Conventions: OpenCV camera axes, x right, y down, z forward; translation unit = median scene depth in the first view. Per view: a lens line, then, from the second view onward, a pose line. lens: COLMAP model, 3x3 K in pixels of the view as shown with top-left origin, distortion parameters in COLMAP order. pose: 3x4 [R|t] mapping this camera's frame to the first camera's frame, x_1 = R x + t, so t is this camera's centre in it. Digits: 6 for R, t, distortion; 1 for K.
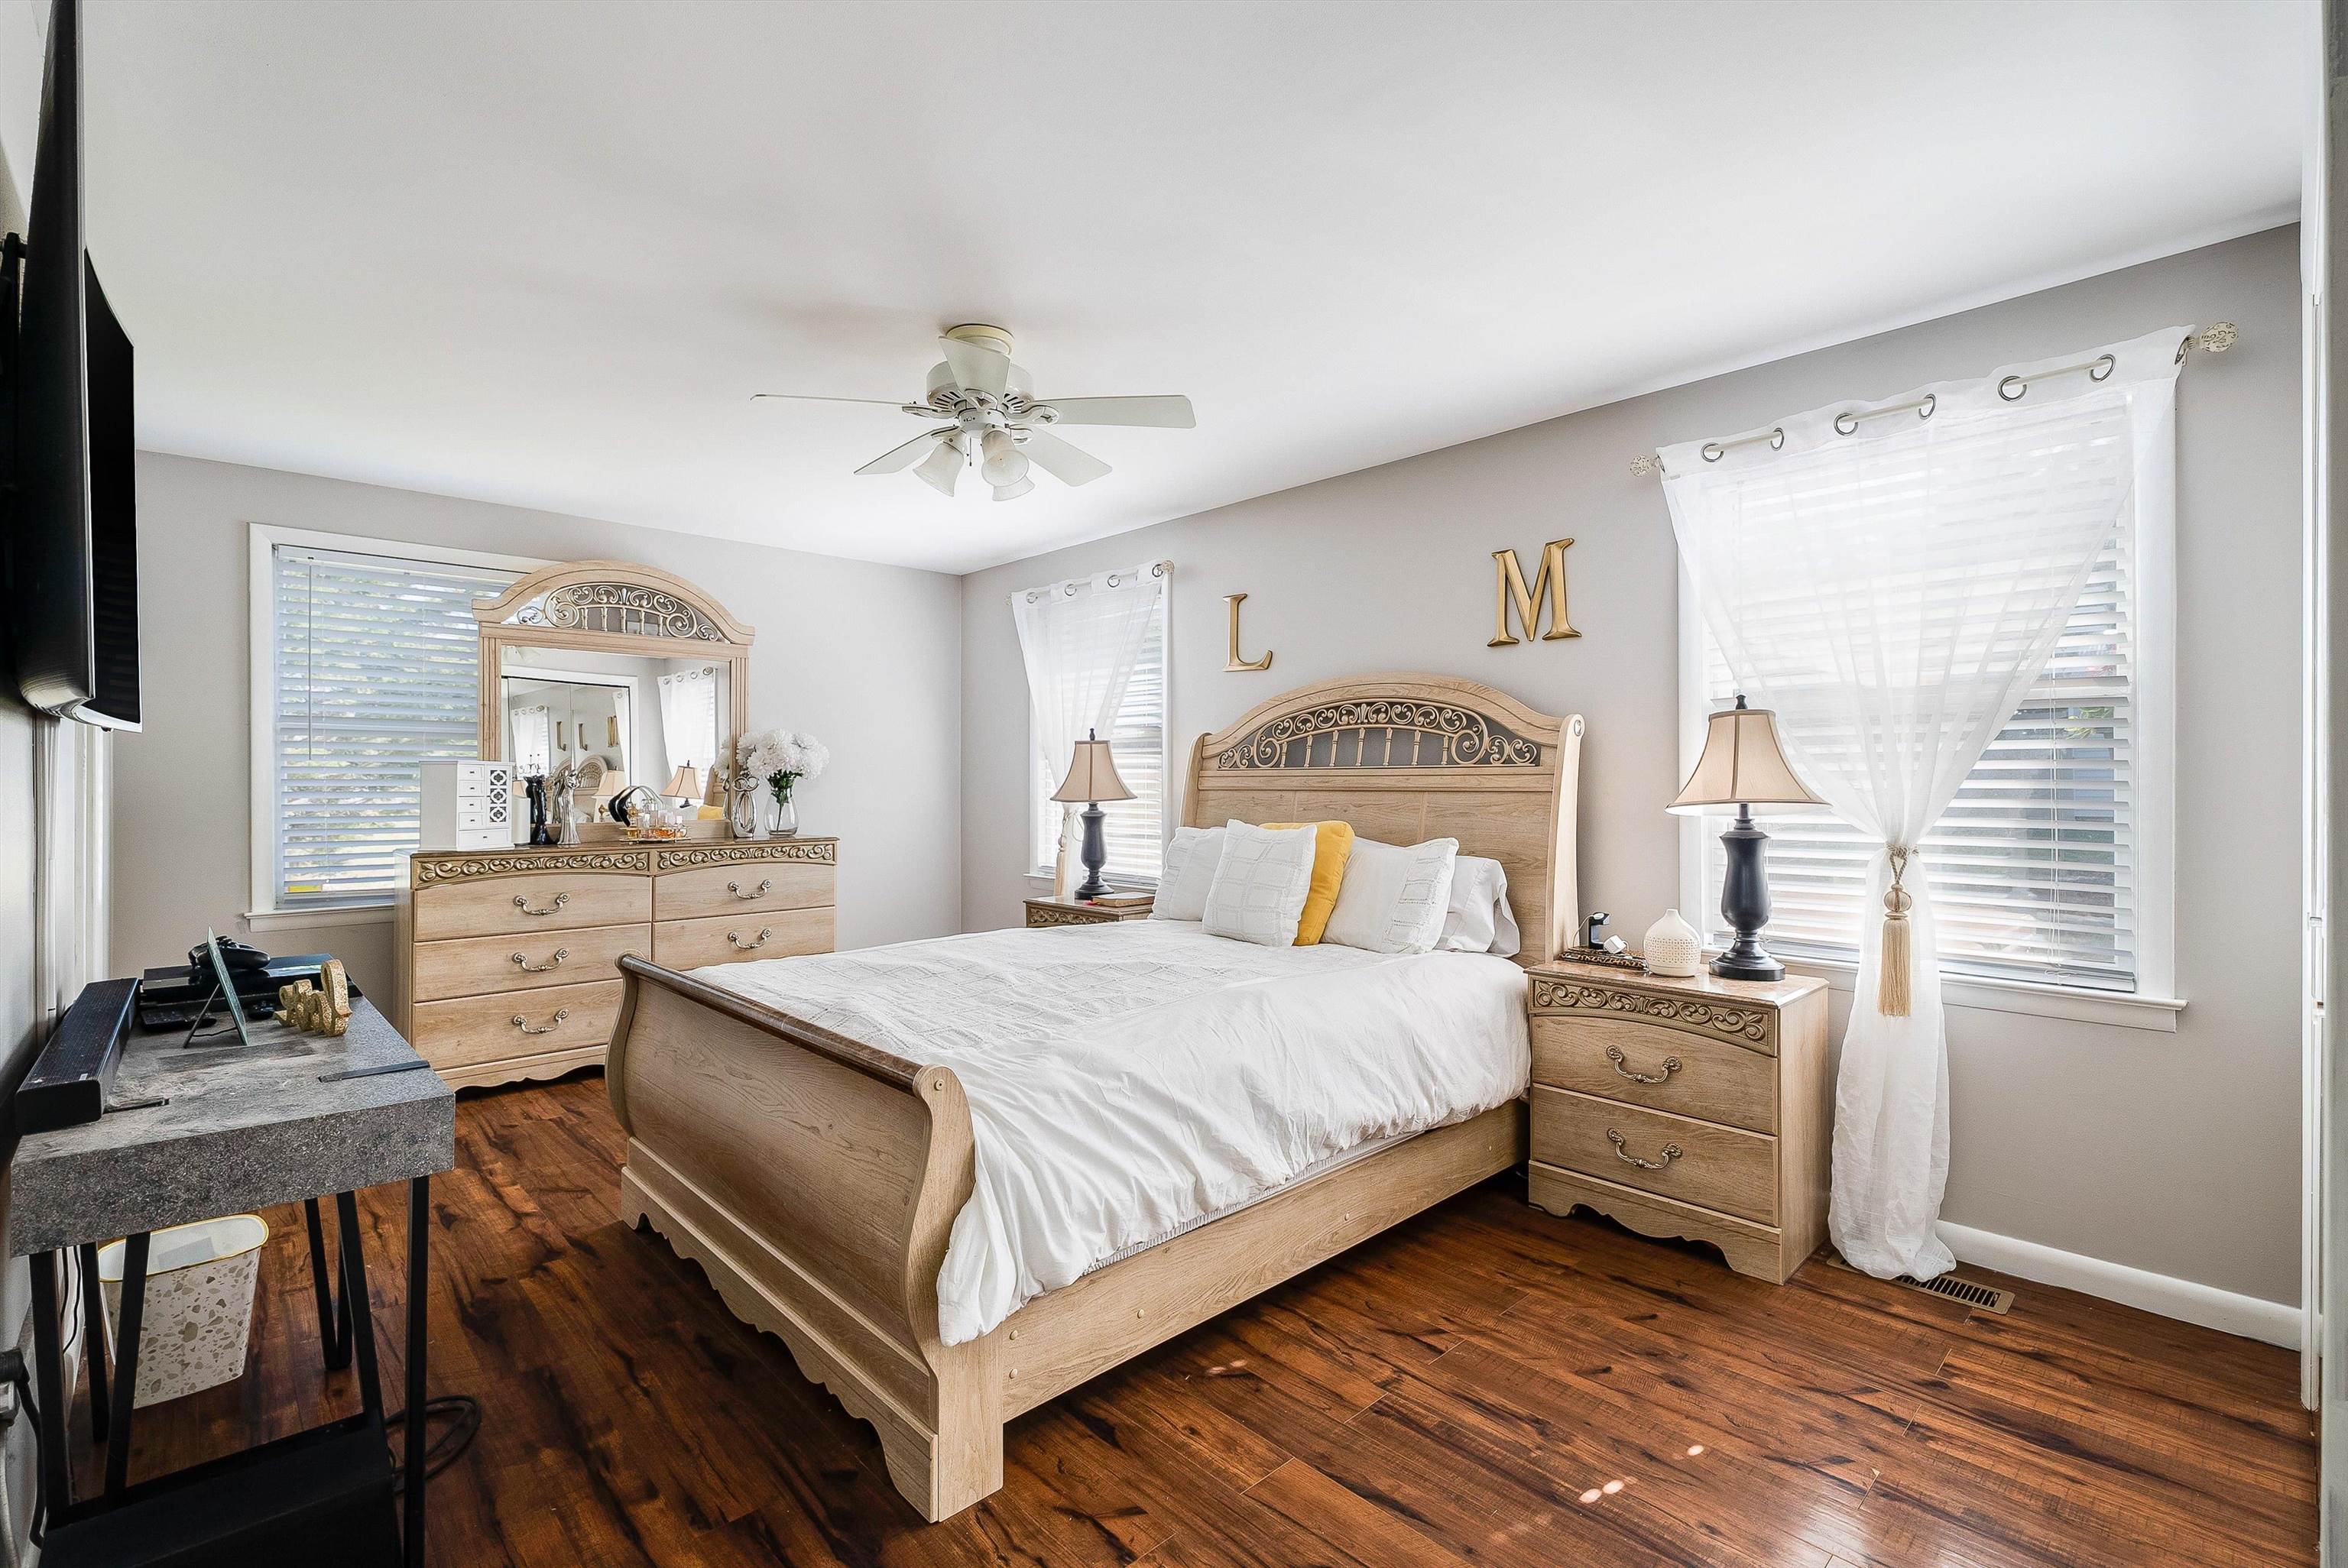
lens RADIAL K [[1055.5, 0, 1174.0], [0, 1055.5, 784.0], [0, 0, 1]] dist [-0.001670, -0.000064]
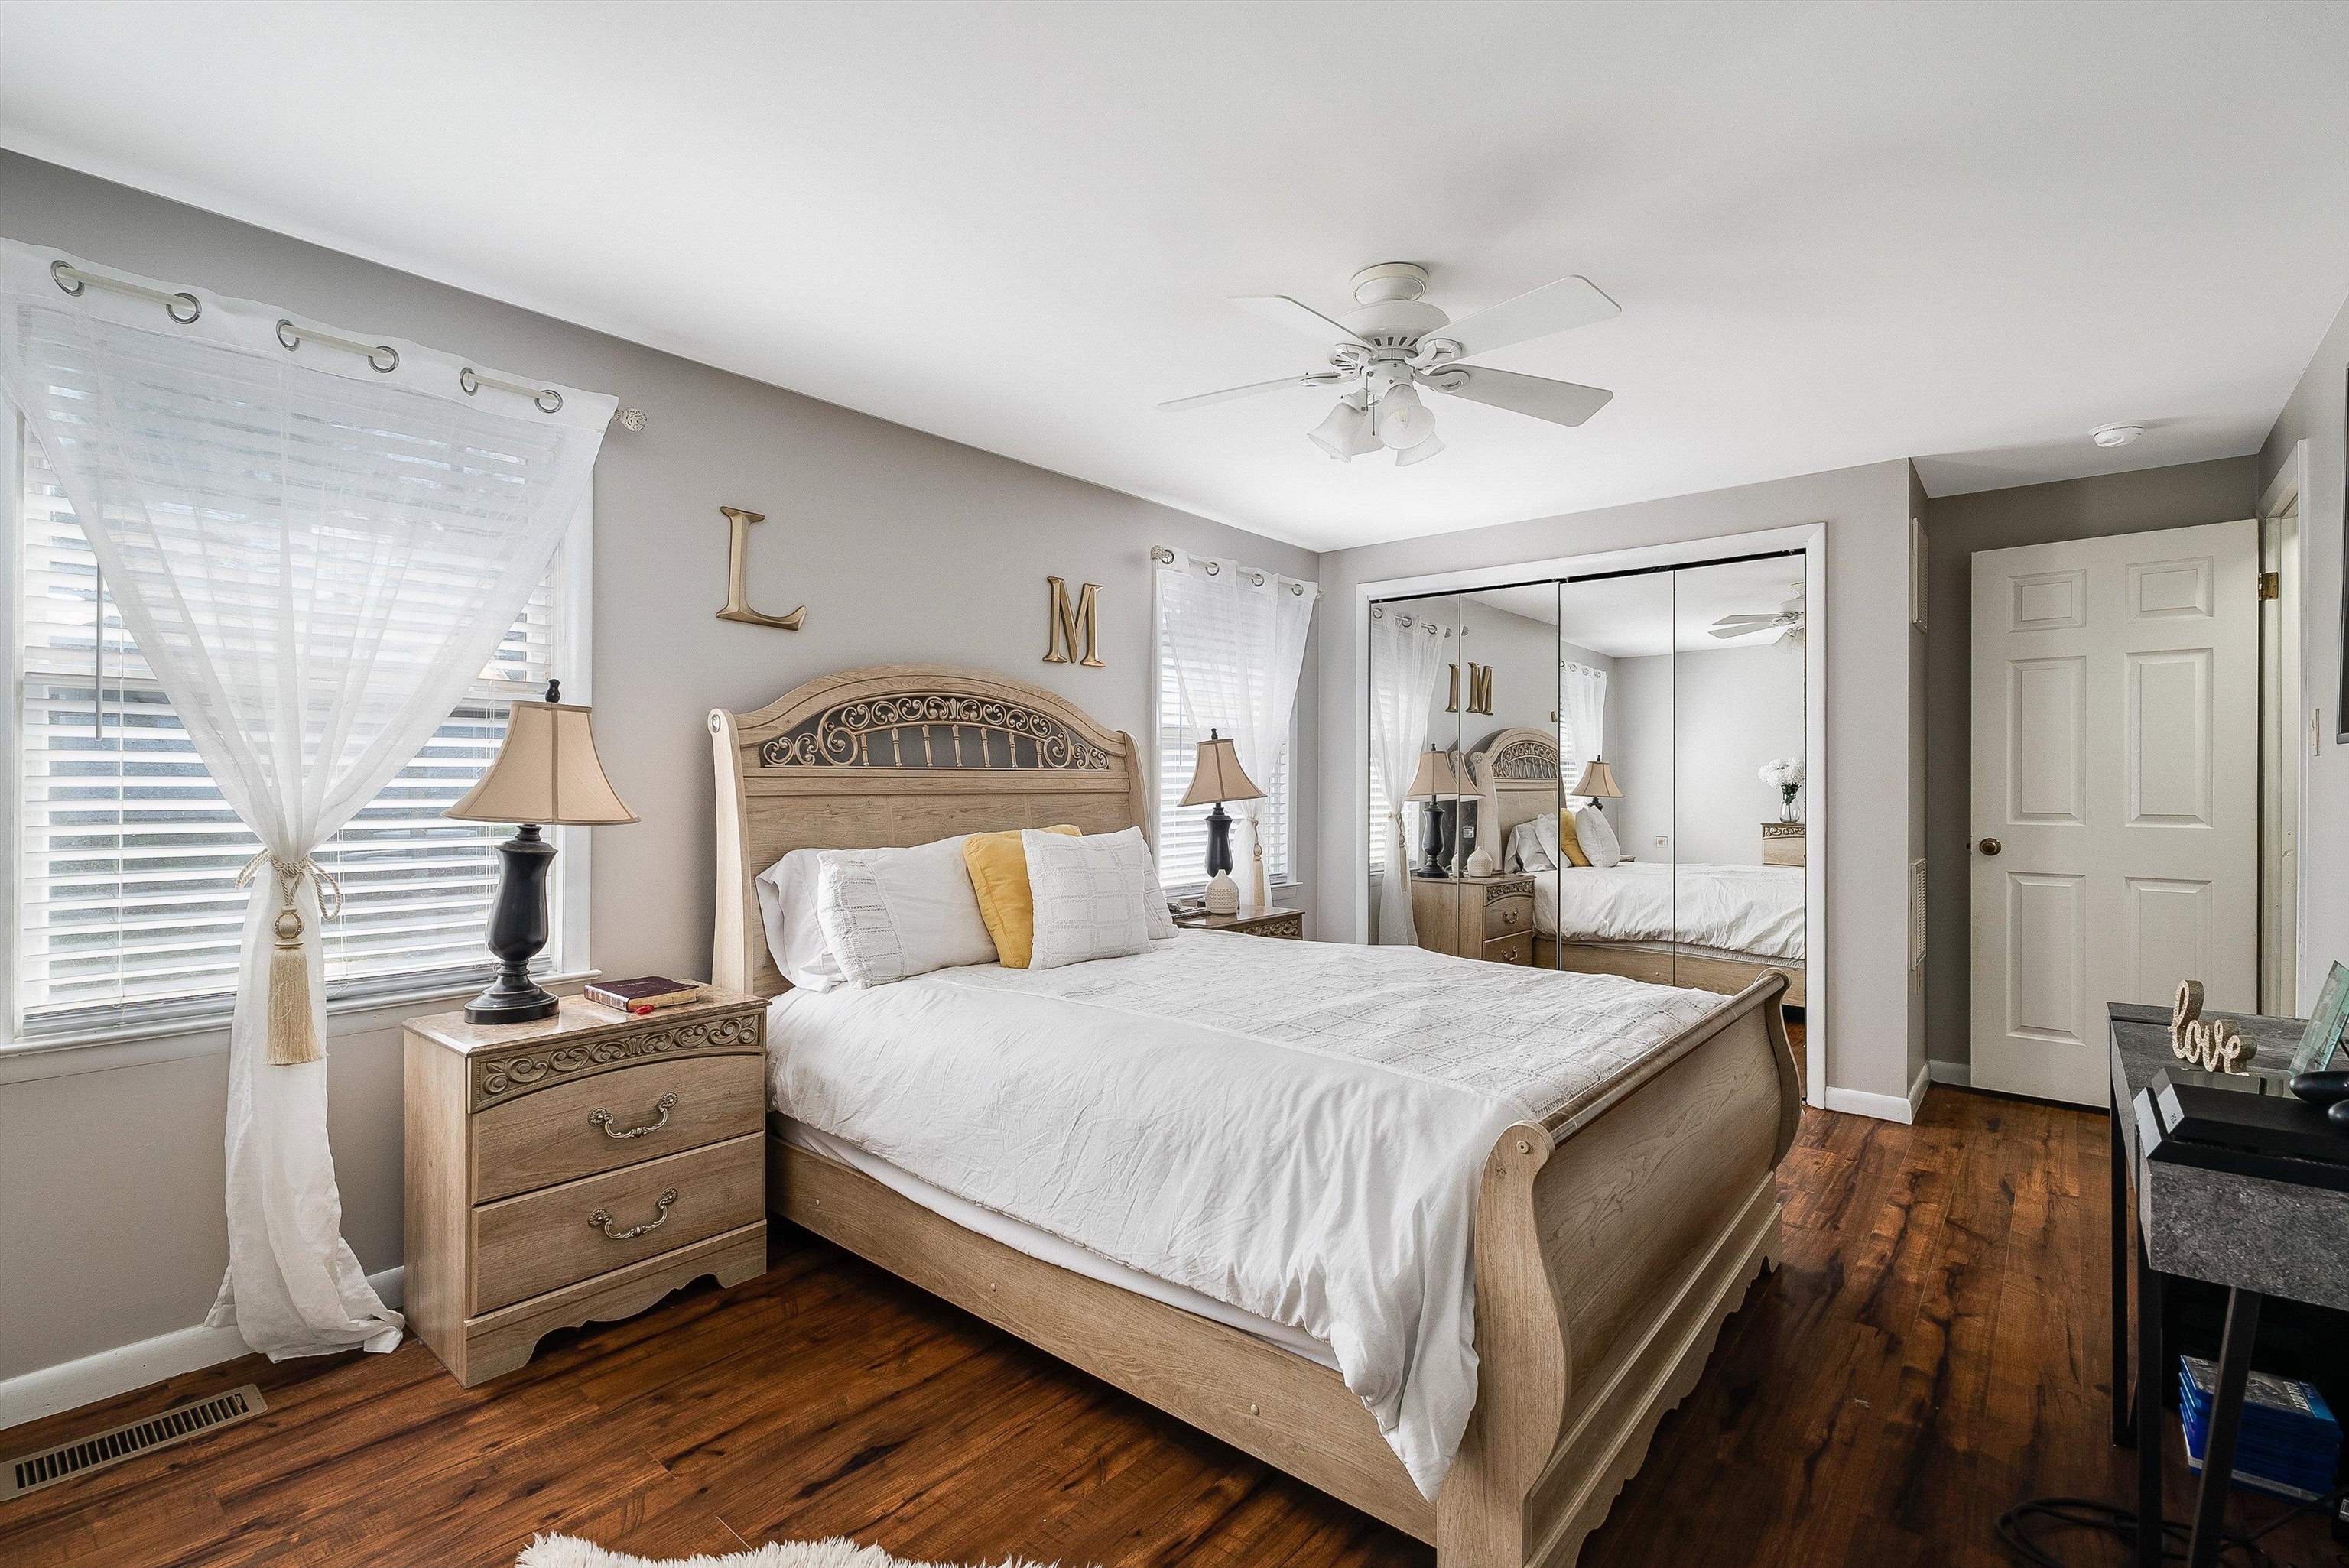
lens RADIAL K [[1055.6, 0, 1174.5], [0, 1055.6, 784.0], [0, 0, 1]] dist [0.000859, -0.013499]
pose [[-0.109249, 0.007198, 0.993988, -0.759541], [0.010500, 0.999926, -0.006087, 0.005287], [-0.993959, 0.009772, -0.109317, 0.932941]]
